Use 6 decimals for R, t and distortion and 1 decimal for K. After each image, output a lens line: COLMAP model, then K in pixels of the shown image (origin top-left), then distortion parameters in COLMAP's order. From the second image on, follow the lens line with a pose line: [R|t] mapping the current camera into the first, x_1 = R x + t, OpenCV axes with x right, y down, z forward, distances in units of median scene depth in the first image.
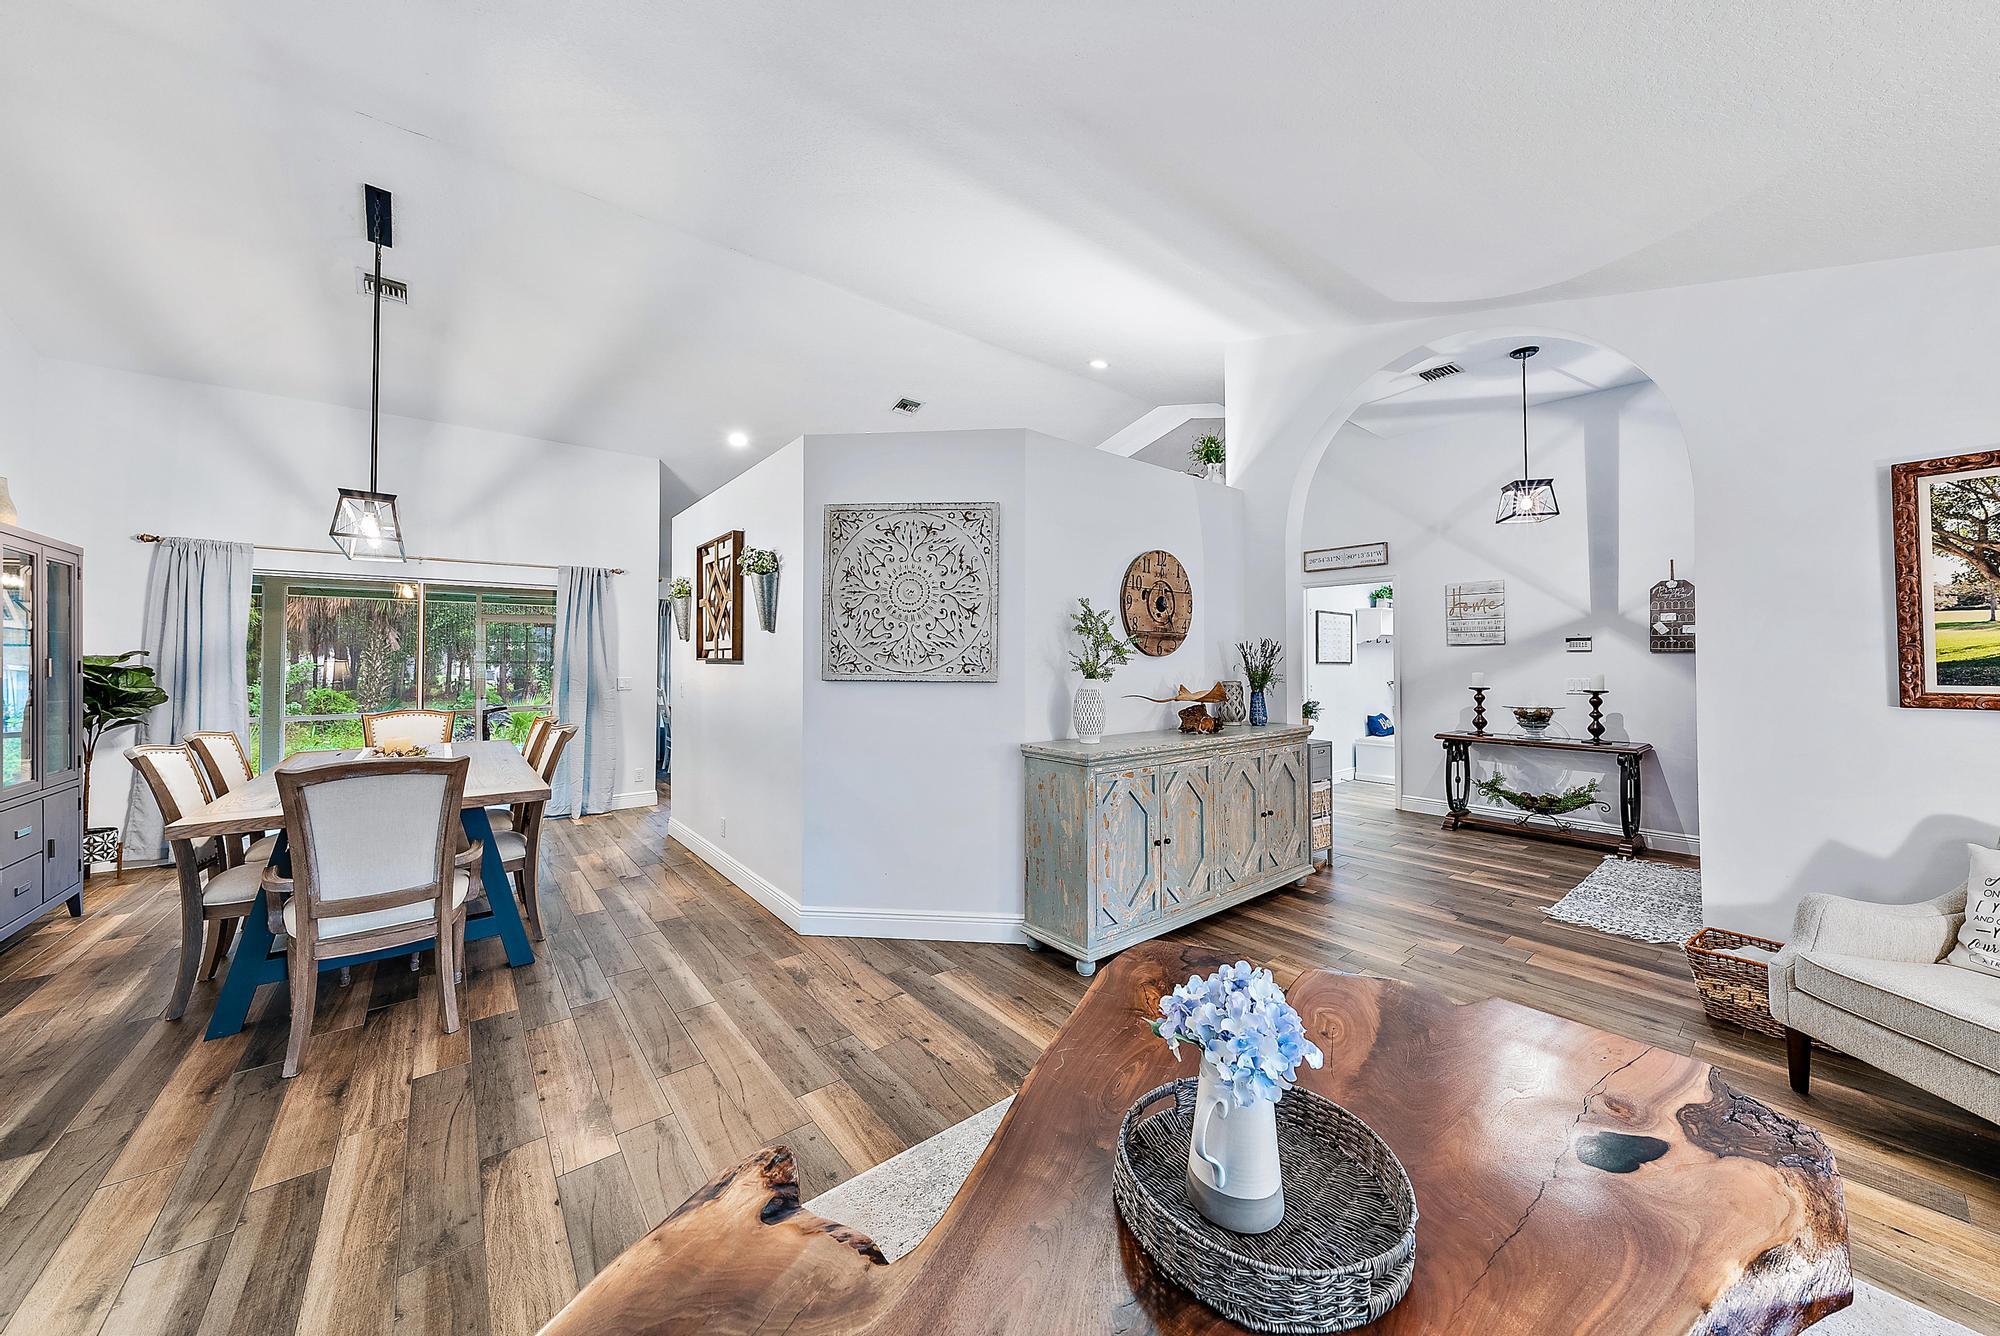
lens RADIAL K [[686.2, 0, 1001.1], [0, 686.2, 647.1], [0, 0, 1]] dist [-0.001340, 0.000293]
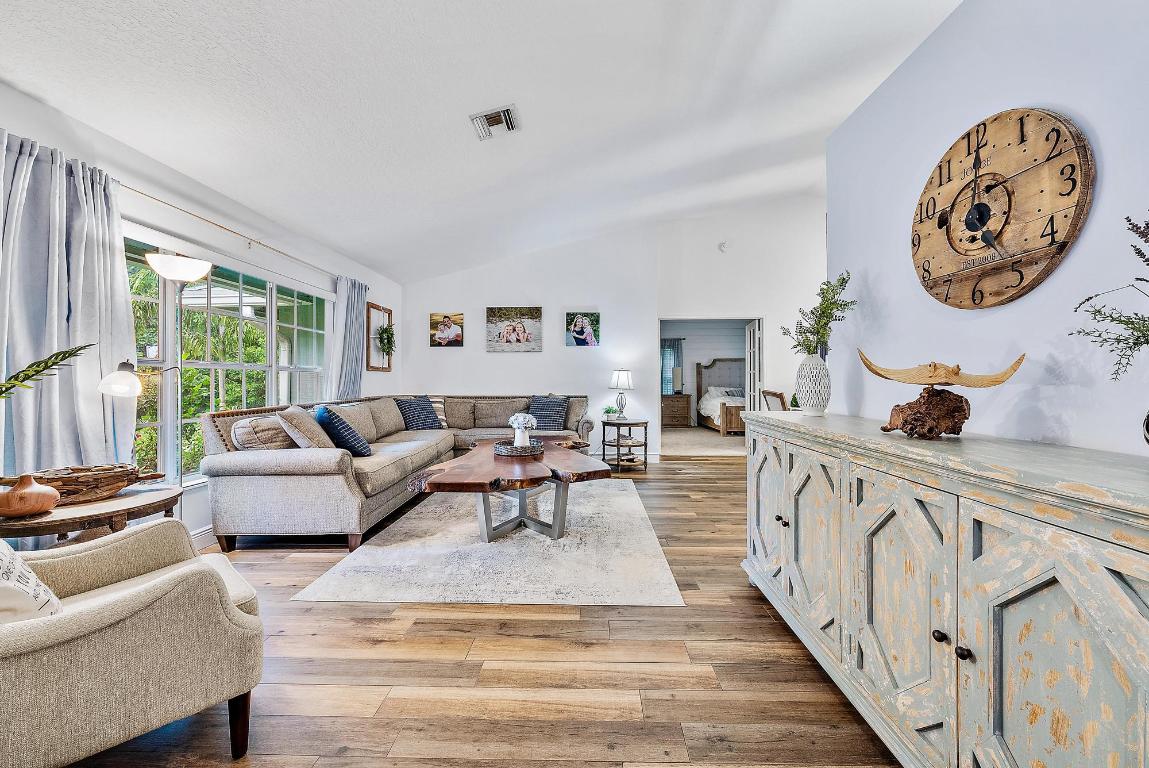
lens RADIAL K [[435.8, 0, 578.5], [0, 435.8, 376.5], [0, 0, 1]] dist [-0.001491, -0.000232]
pose [[-0.655106, -0.007038, -0.755504, 0.497425], [0.014294, 0.999662, -0.021706, 0.051208], [0.755402, -0.025019, -0.654784, 0.668644]]
